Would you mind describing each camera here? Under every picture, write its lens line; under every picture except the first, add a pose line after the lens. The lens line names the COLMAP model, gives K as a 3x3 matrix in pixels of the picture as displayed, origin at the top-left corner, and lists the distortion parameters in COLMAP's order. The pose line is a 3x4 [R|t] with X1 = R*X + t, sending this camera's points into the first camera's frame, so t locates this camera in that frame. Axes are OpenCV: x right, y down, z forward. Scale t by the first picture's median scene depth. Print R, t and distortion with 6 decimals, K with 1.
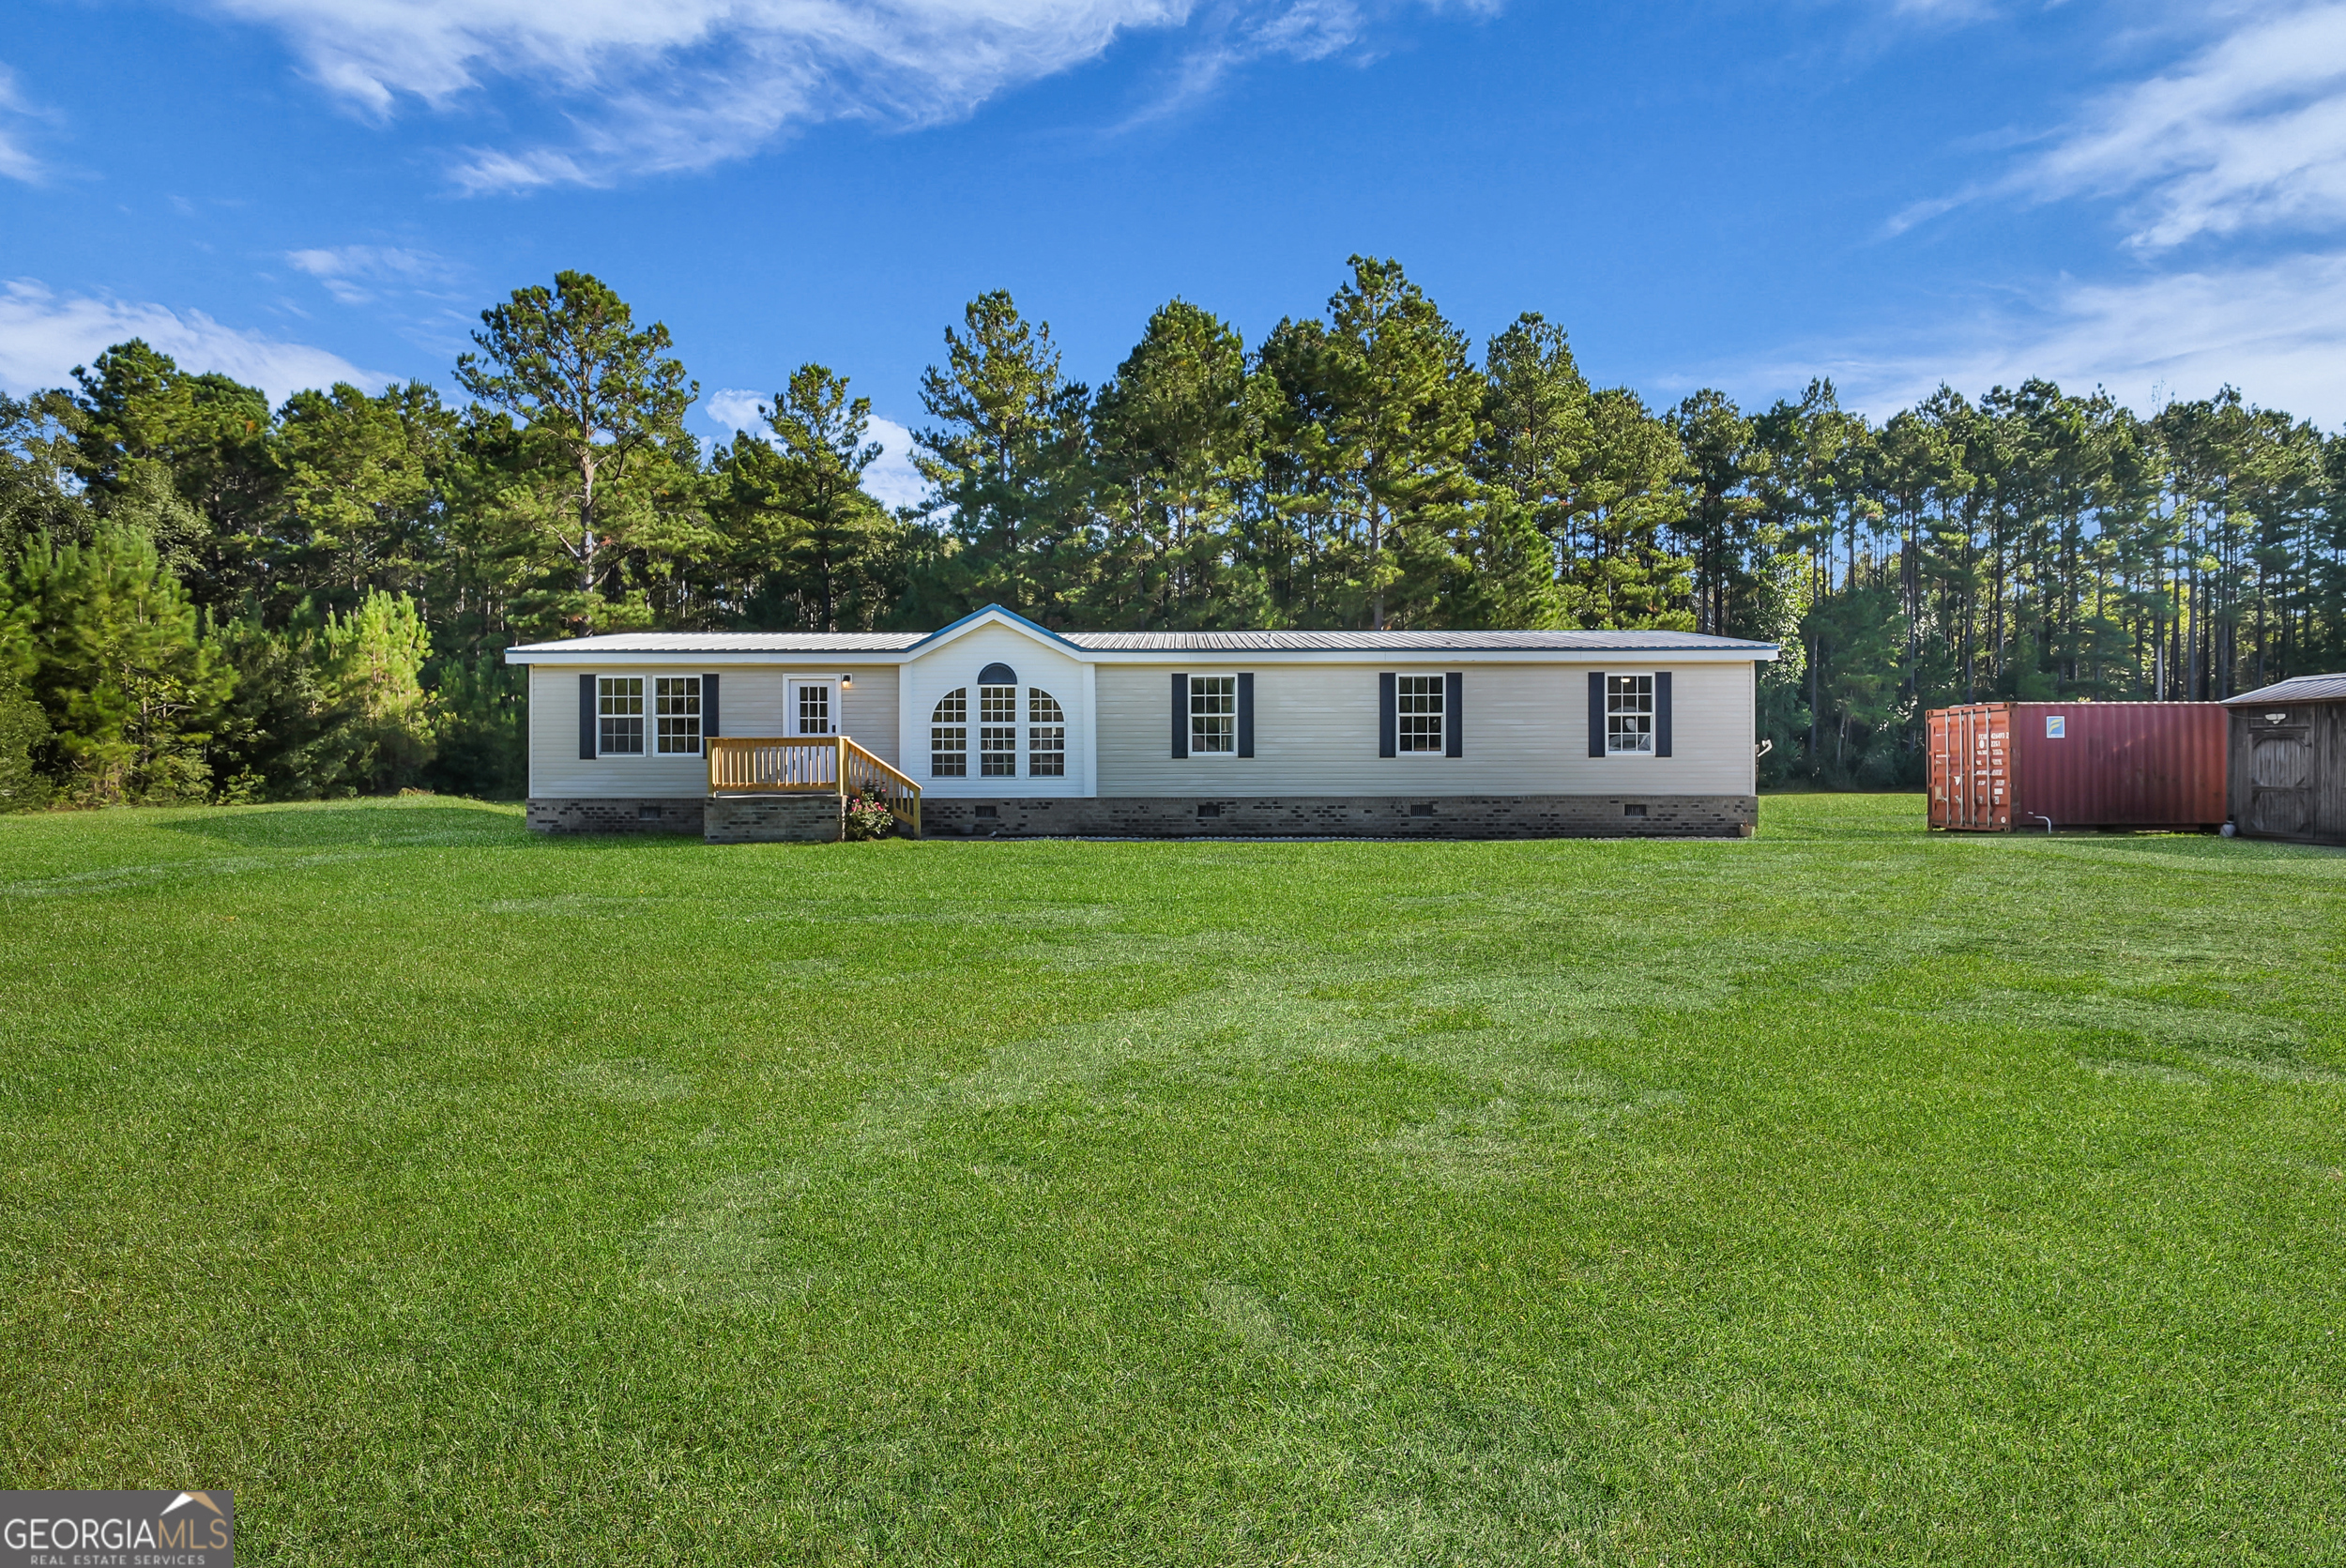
lens RADIAL K [[1113.5, 0, 1173.0], [0, 1113.5, 784.0], [0, 0, 1]] dist [-0.004080, -0.001135]
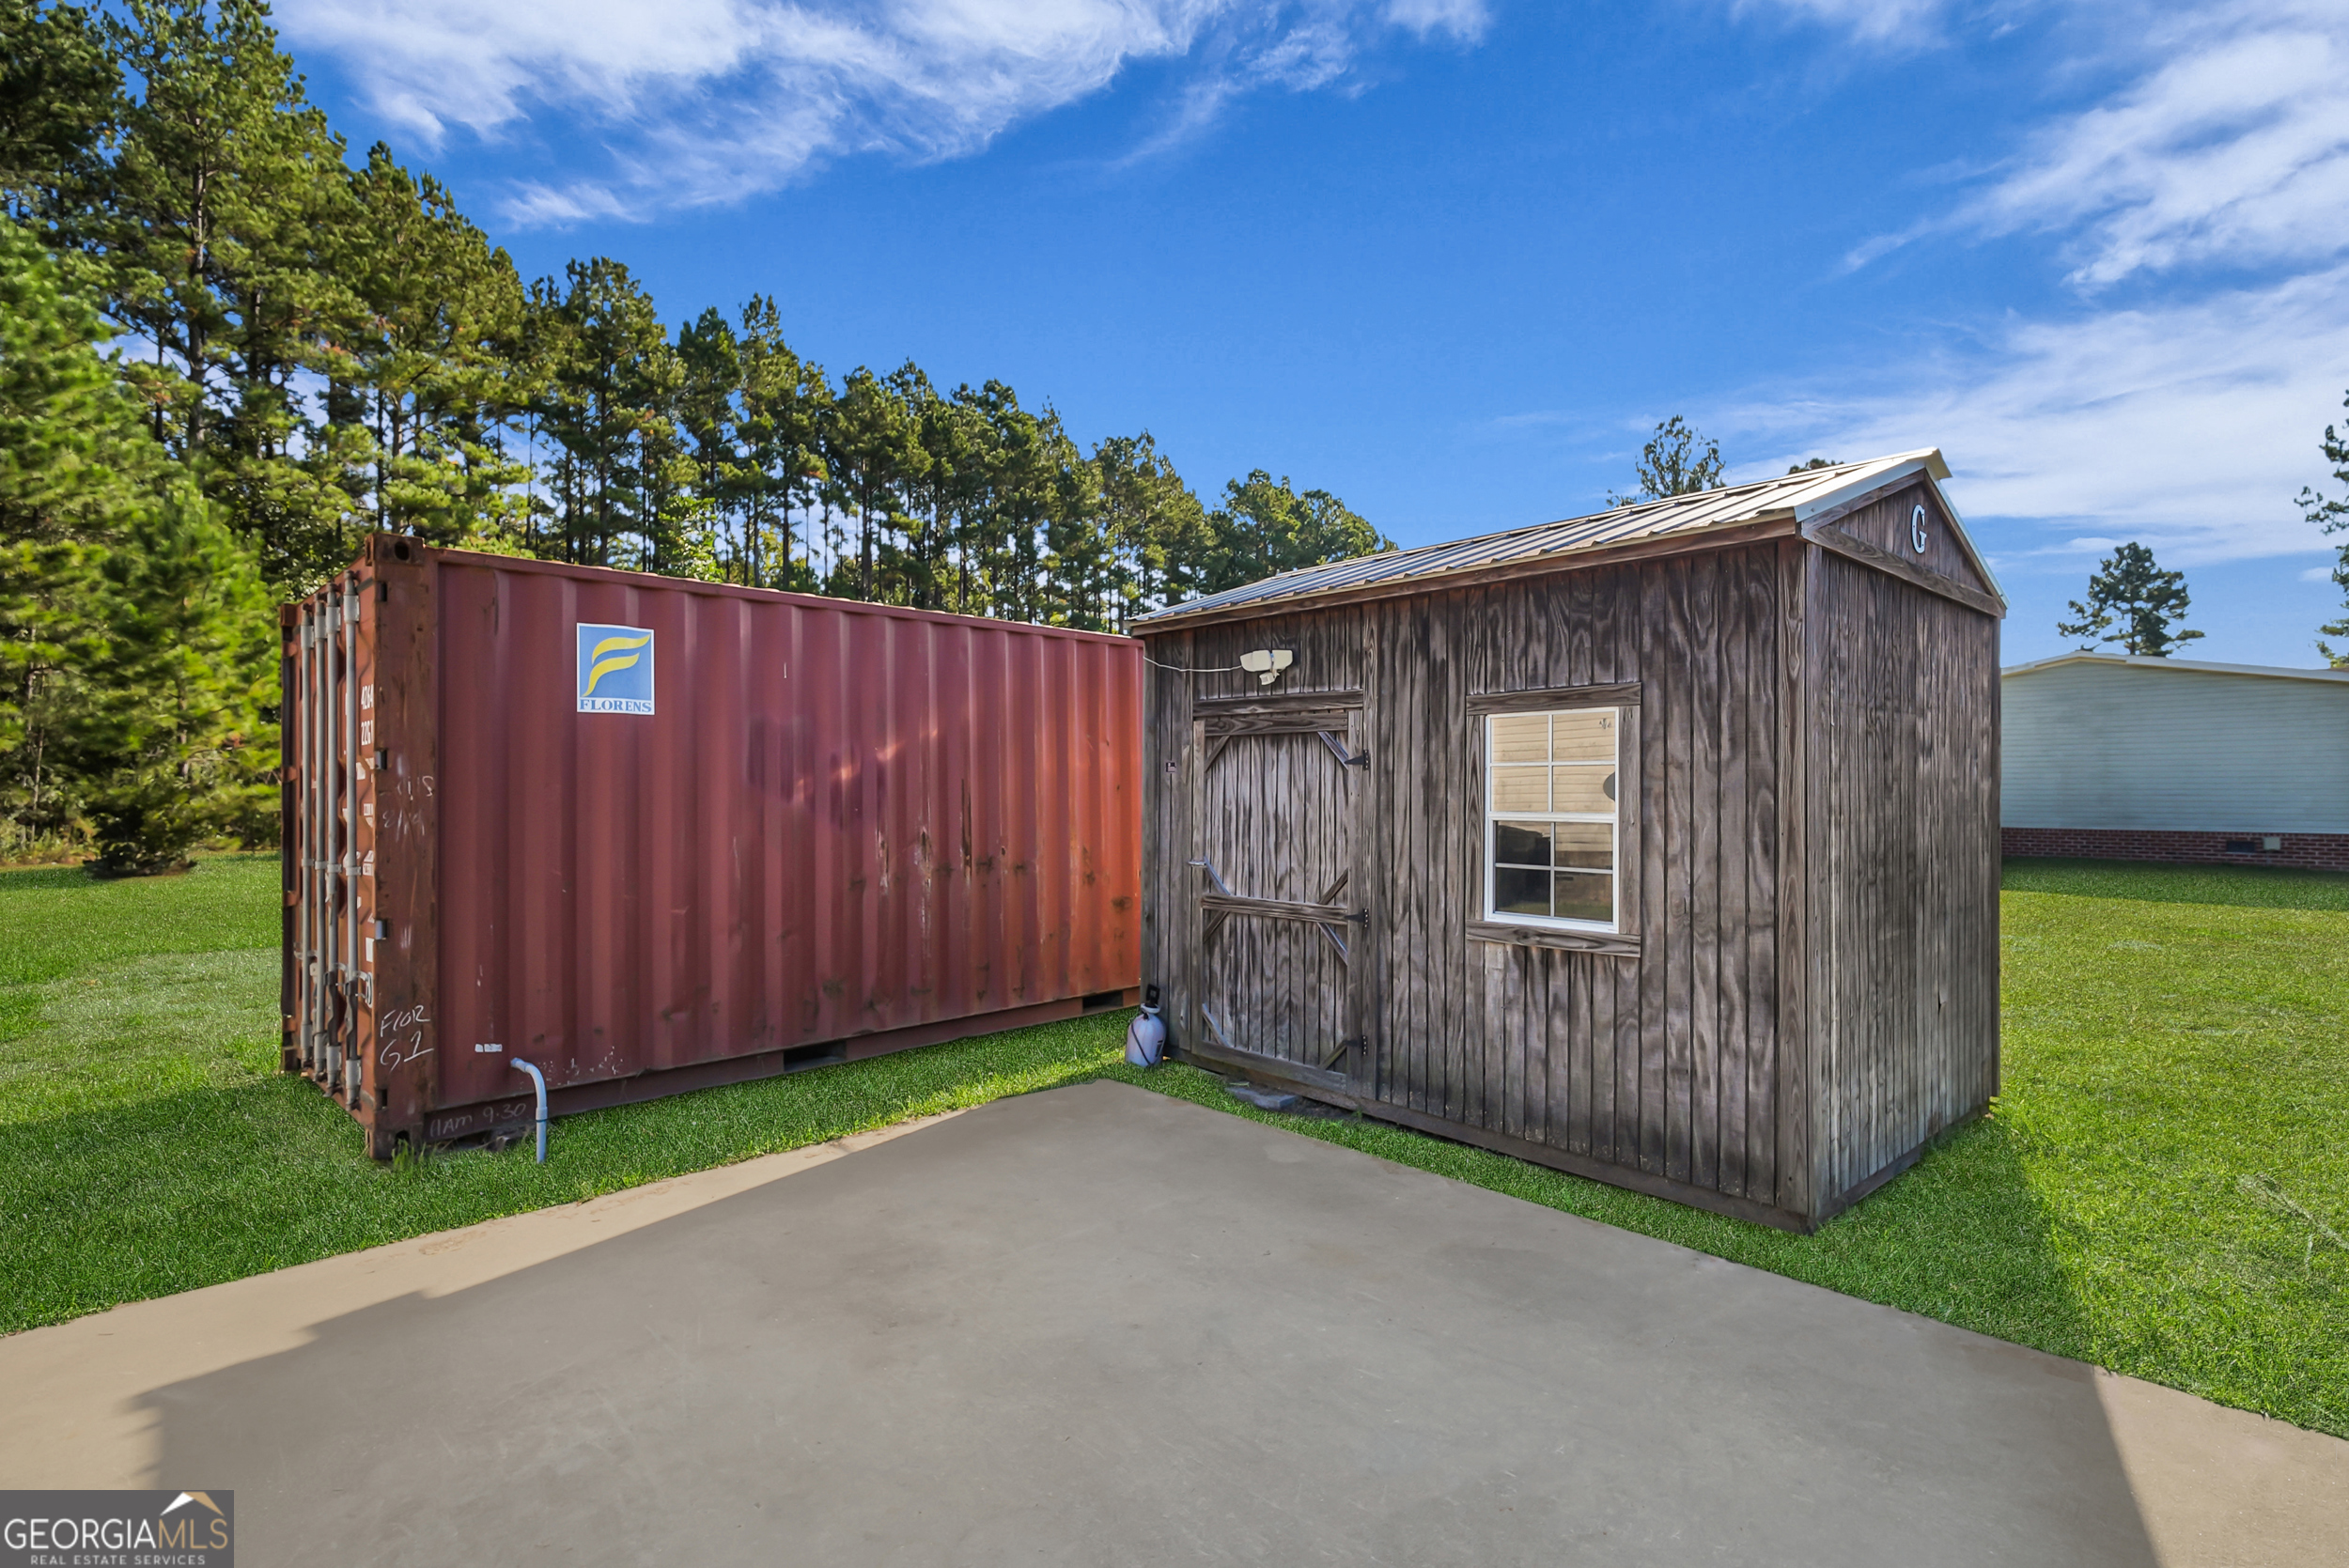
lens RADIAL K [[1125.4, 0, 1174.5], [0, 1125.4, 784.0], [0, 0, 1]] dist [0.001573, -0.000392]
pose [[0.709248, 0.008251, 0.704911, 0.751661], [0.005754, 0.999830, -0.017493, -0.019927], [-0.704936, 0.016463, 0.709080, 0.778488]]
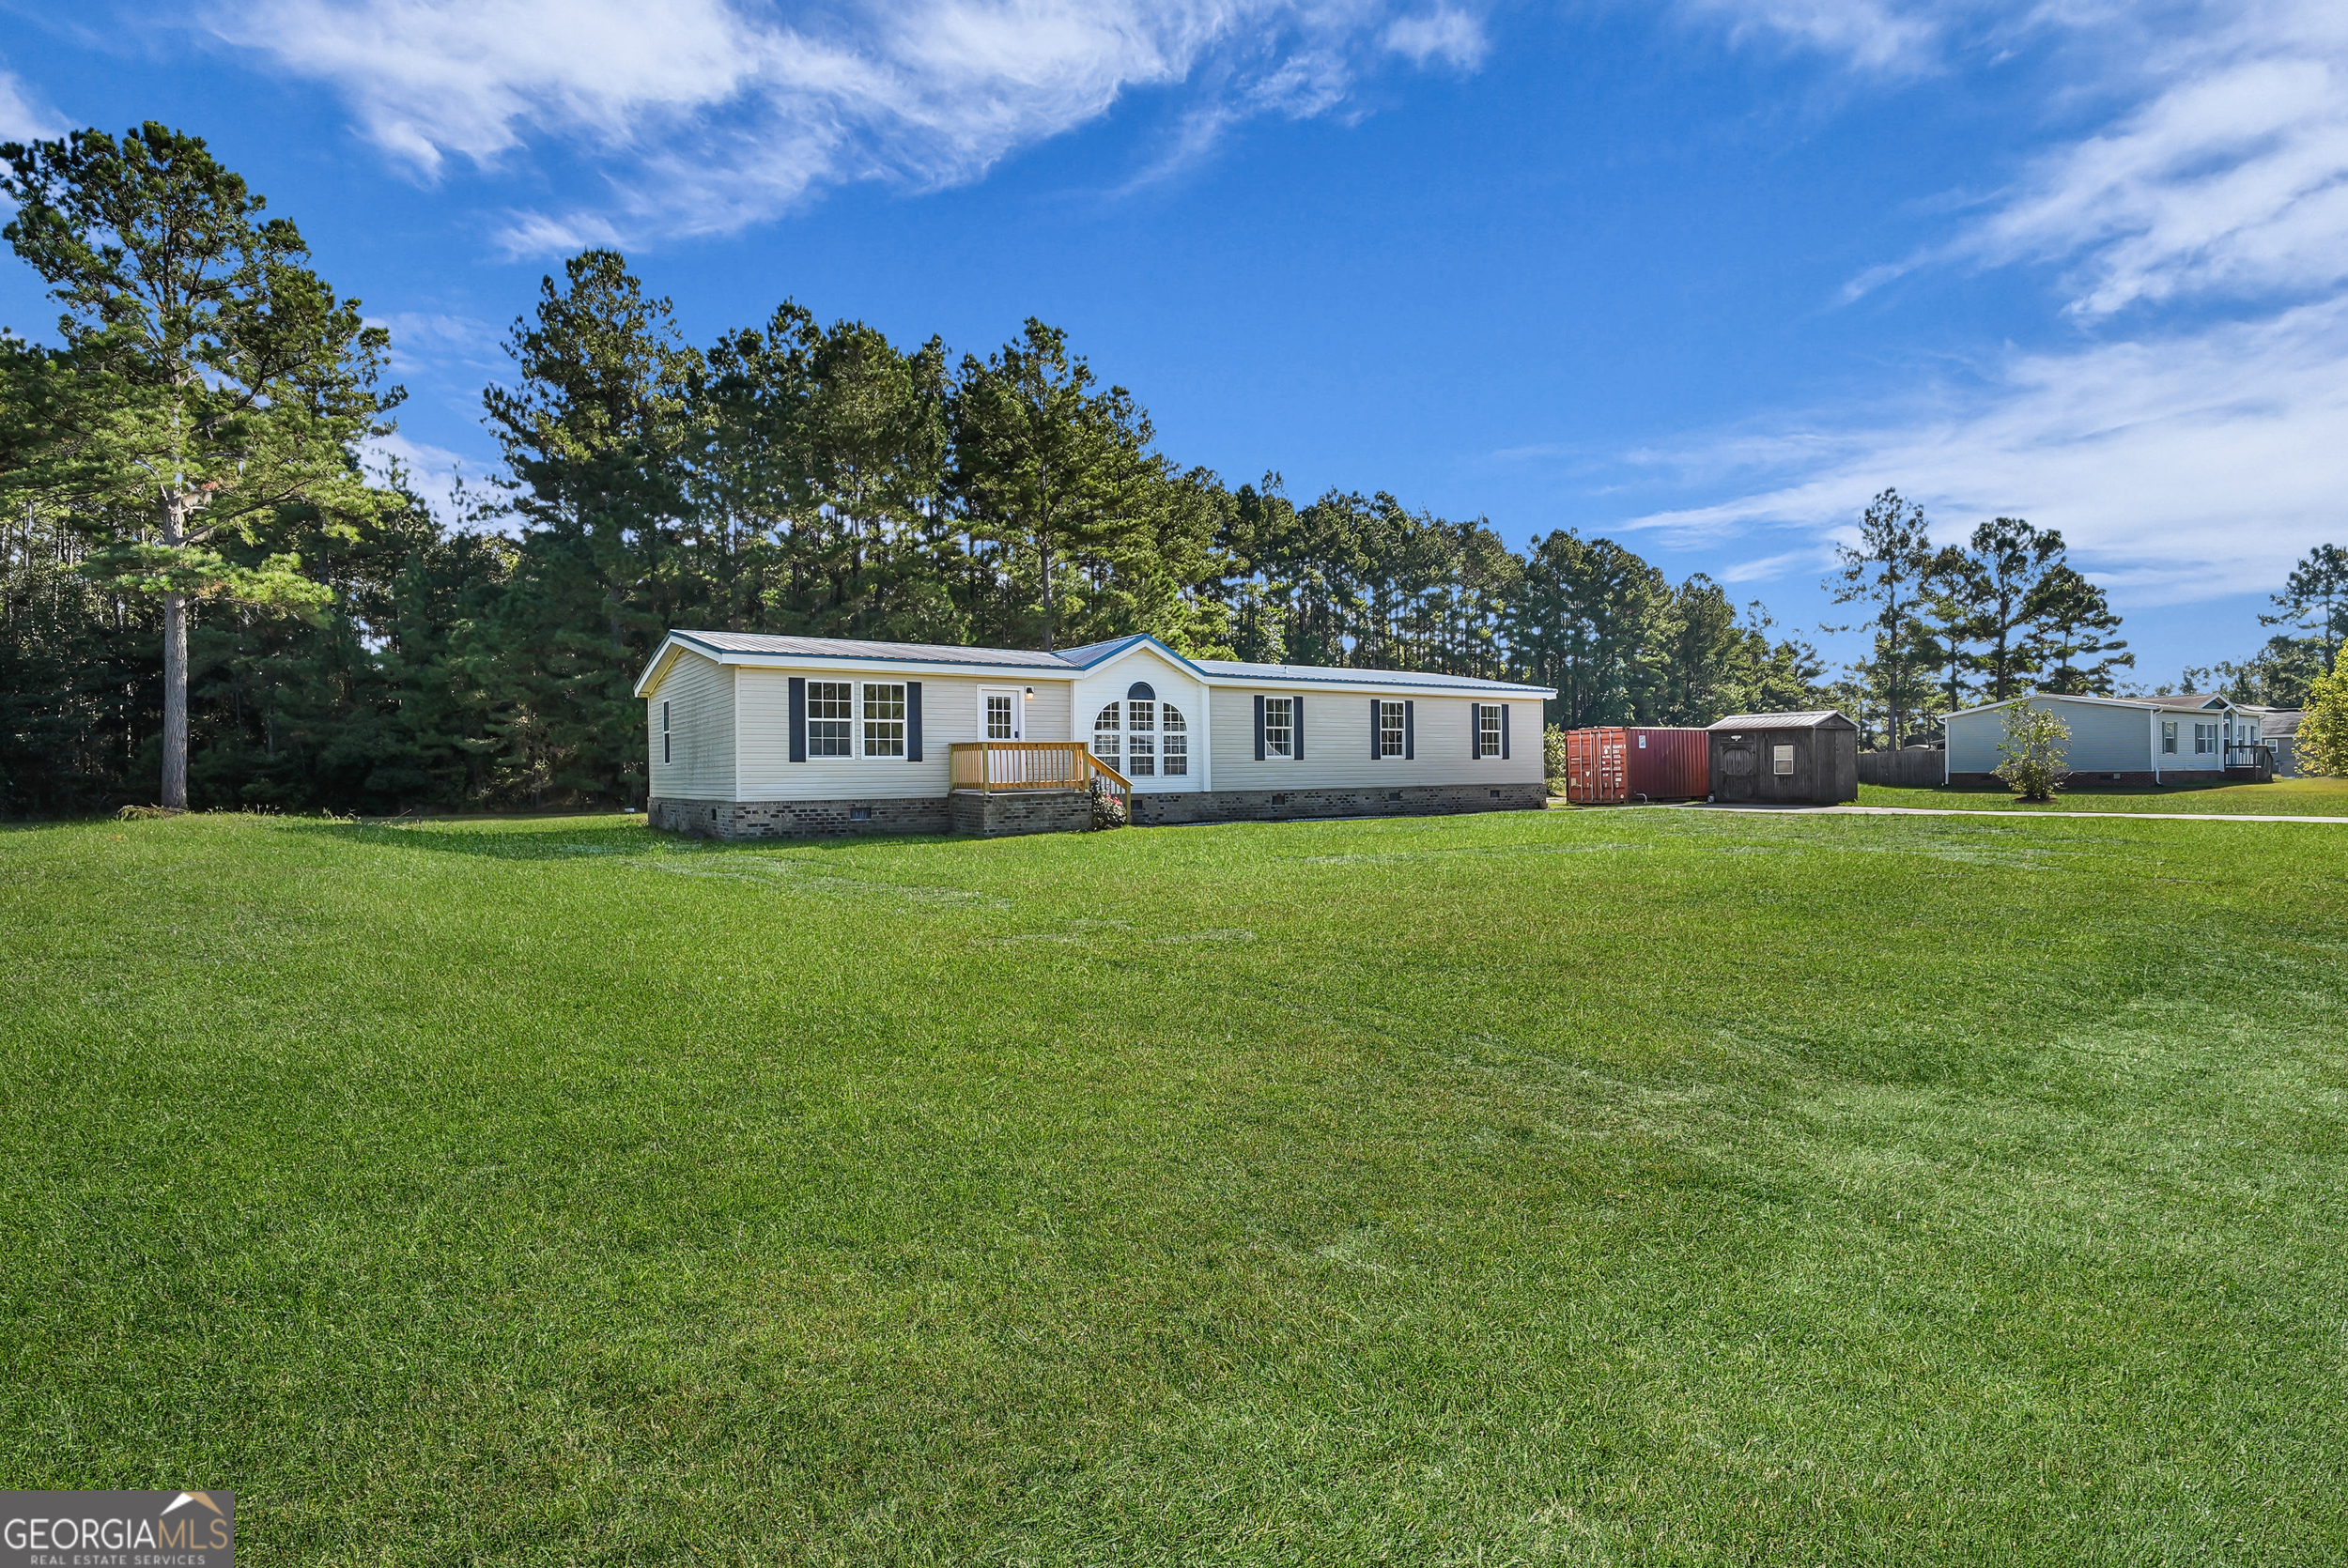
lens RADIAL K [[1124.8, 0, 1174.0], [0, 1124.8, 784.0], [0, 0, 1]] dist [0.001573, -0.000392]
pose [[0.826099, -0.012913, 0.563377, -0.815442], [0.017840, 0.999836, -0.003241, 0.007073], [-0.563243, 0.012728, 0.826193, -0.032356]]
